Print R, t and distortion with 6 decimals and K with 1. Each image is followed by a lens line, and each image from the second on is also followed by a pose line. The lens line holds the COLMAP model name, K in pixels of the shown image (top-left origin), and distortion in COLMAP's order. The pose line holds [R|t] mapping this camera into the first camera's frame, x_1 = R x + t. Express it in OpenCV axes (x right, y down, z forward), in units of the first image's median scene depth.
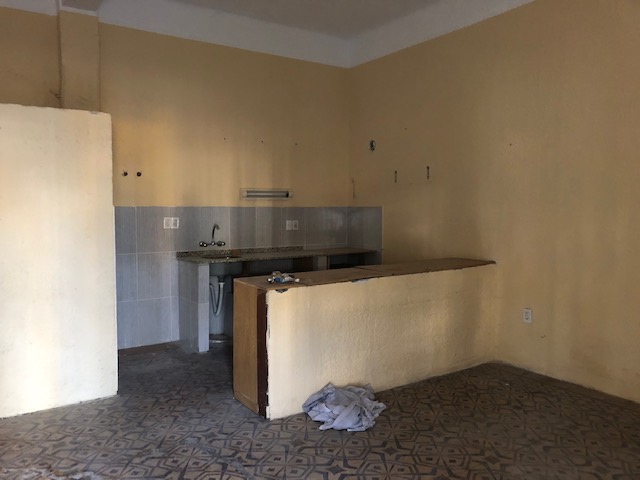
lens RADIAL K [[552.5, 0, 320.0], [0, 552.5, 240.0], [0, 0, 1]] dist [0.066811, -0.079730]
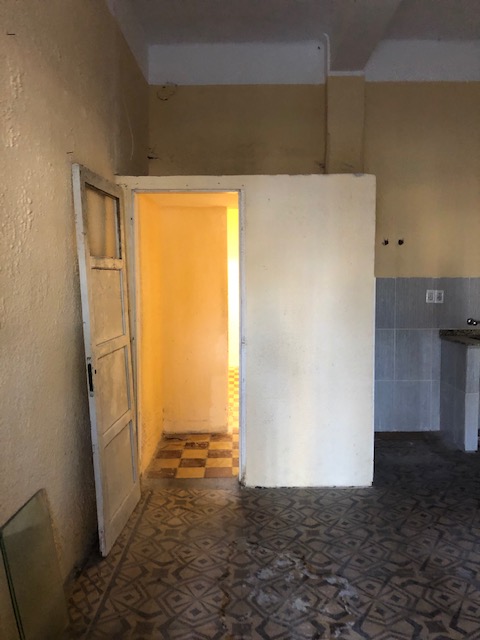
lens RADIAL K [[552.5, 0, 240.0], [0, 552.5, 320.0], [0, 0, 1]] dist [0.066811, -0.079730]
pose [[0.838217, 0.036453, -0.544117, -0.068001], [-0.028128, 0.999325, 0.023619, -0.008080], [0.544610, -0.004493, 0.838677, 0.140641]]
